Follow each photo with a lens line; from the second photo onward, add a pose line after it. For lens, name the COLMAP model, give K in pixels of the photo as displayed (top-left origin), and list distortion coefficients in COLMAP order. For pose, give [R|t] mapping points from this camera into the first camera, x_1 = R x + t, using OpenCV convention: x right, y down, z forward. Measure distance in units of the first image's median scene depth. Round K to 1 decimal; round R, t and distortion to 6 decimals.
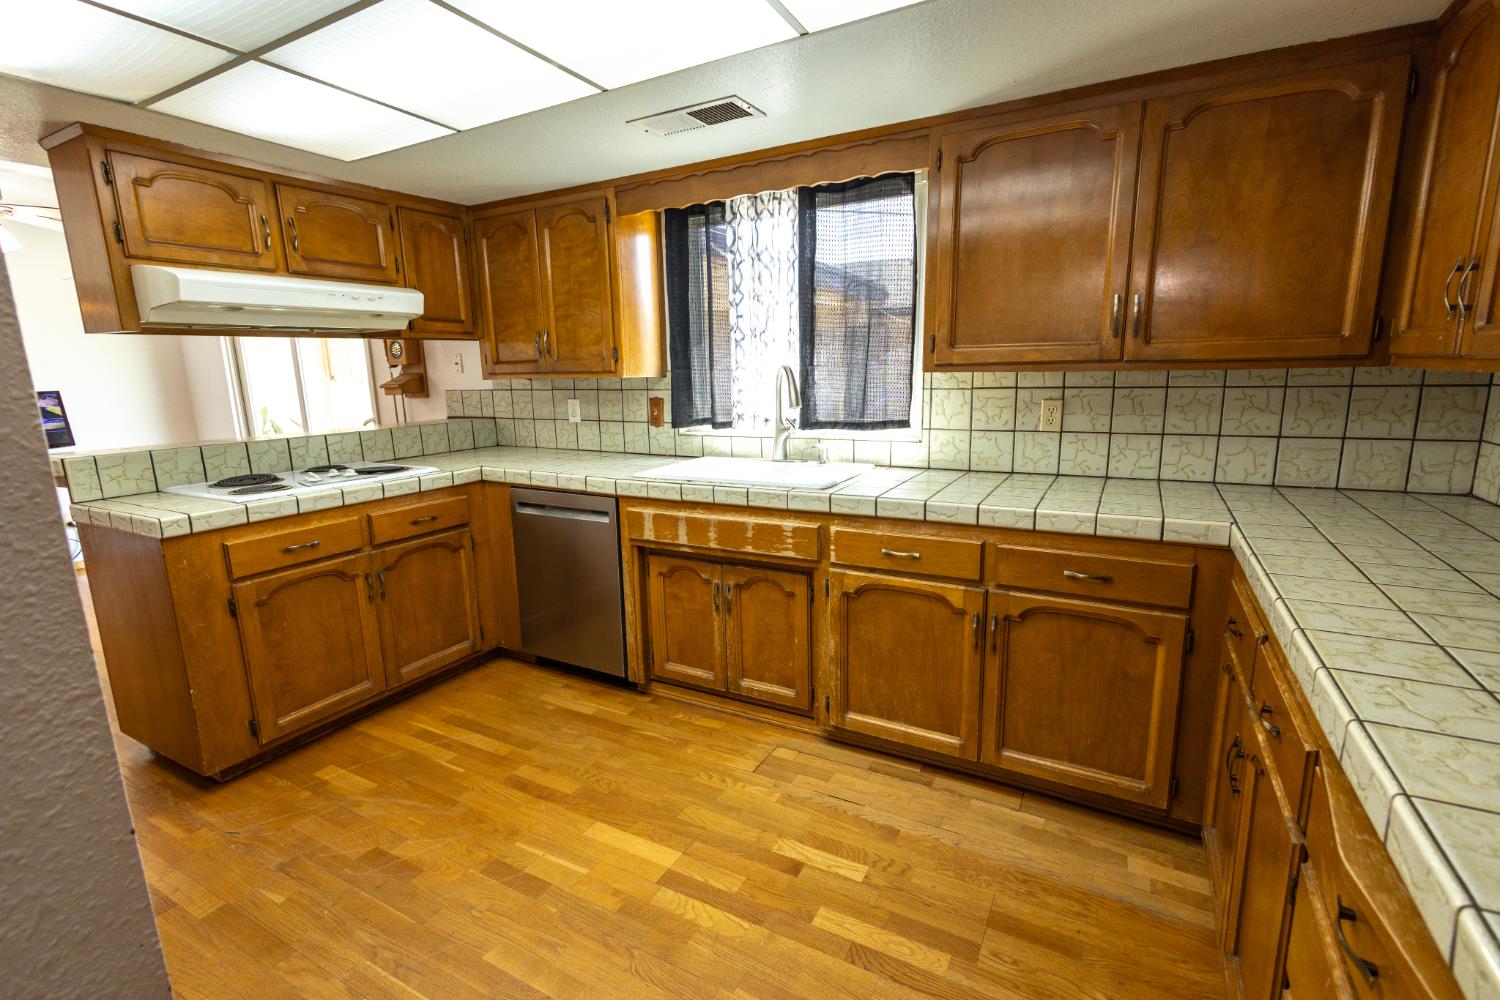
lens RADIAL K [[683.5, 0, 754.2], [0, 683.5, 502.4], [0, 0, 1]] dist [0.008912, -0.000616]
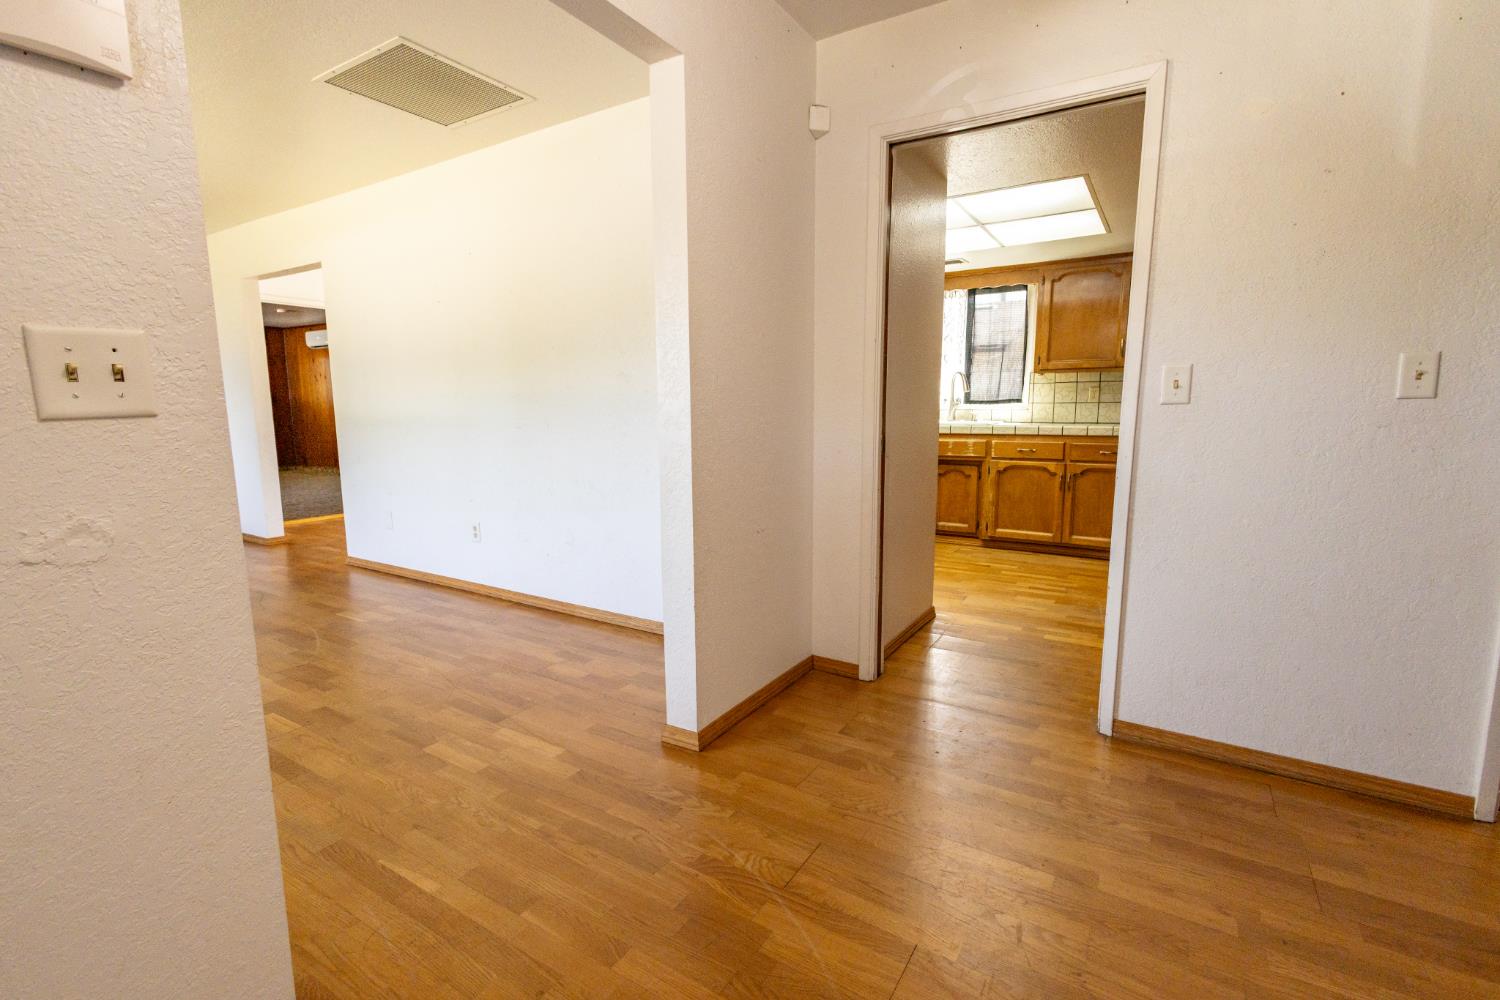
lens RADIAL K [[683.5, 0, 744.7], [0, 683.5, 497.8], [0, 0, 1]] dist [0.008912, -0.000616]
pose [[0.998020, 0.022136, -0.058877, -0.505721], [-0.025303, 0.998241, -0.053613, 0.327617], [0.057586, 0.054996, 0.996825, -1.141634]]
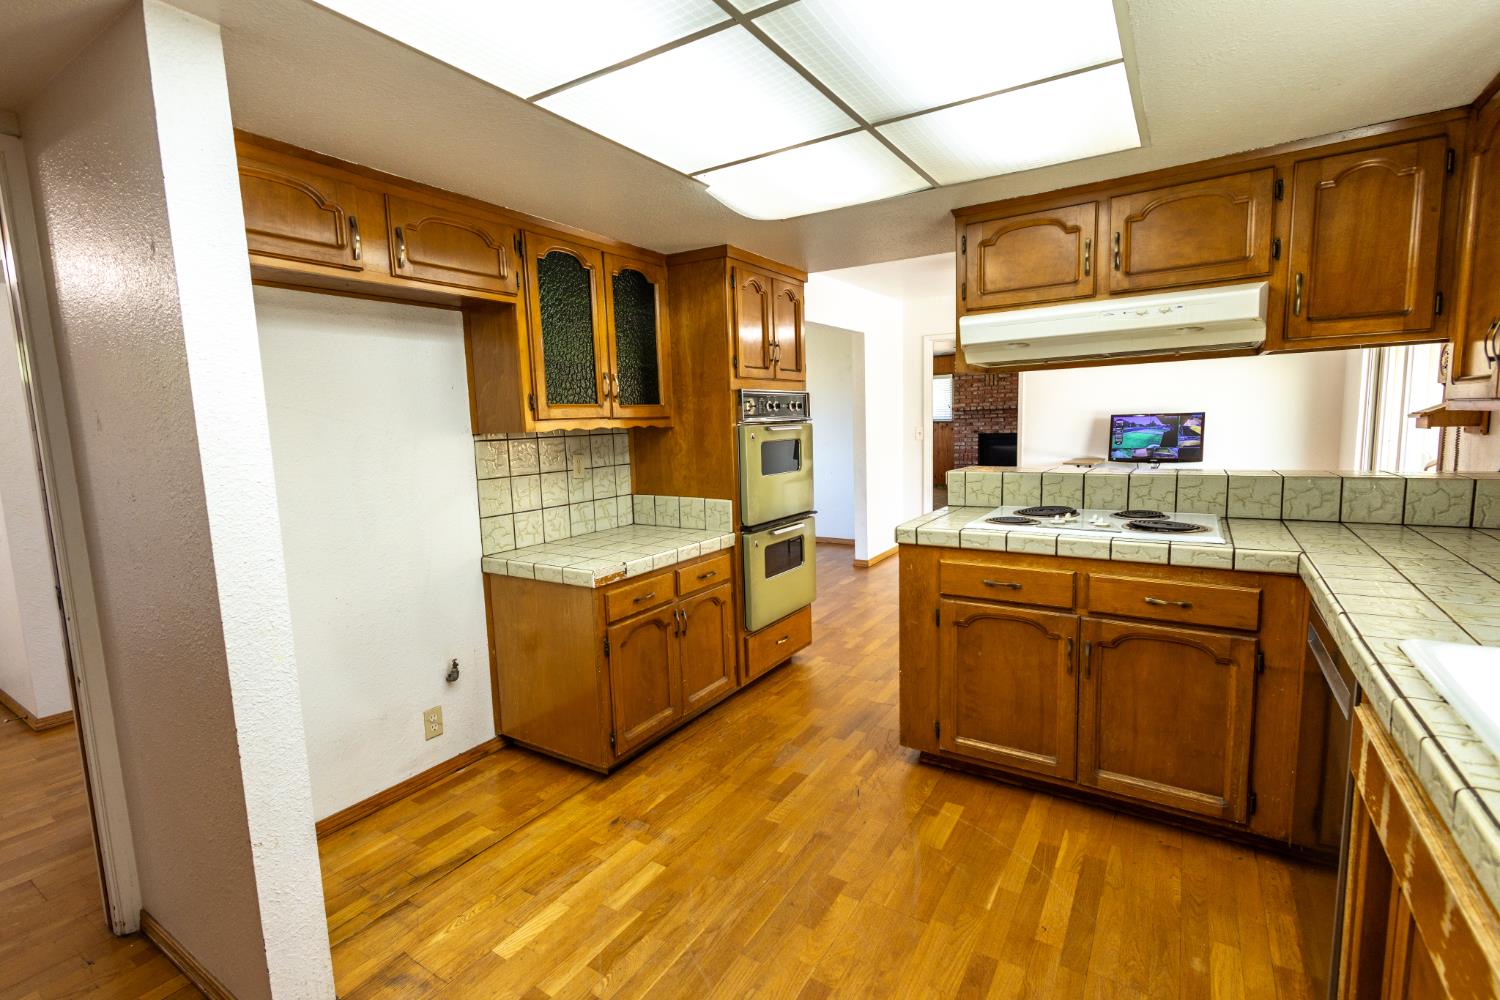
lens RADIAL K [[683.5, 0, 753.4], [0, 683.5, 499.1], [0, 0, 1]] dist [0.008912, -0.000616]
pose [[-0.066010, 0.143220, -0.987487, 0.347527], [-0.162871, 0.974826, 0.152271, -0.164998], [0.984437, 0.170885, -0.041022, 0.769927]]
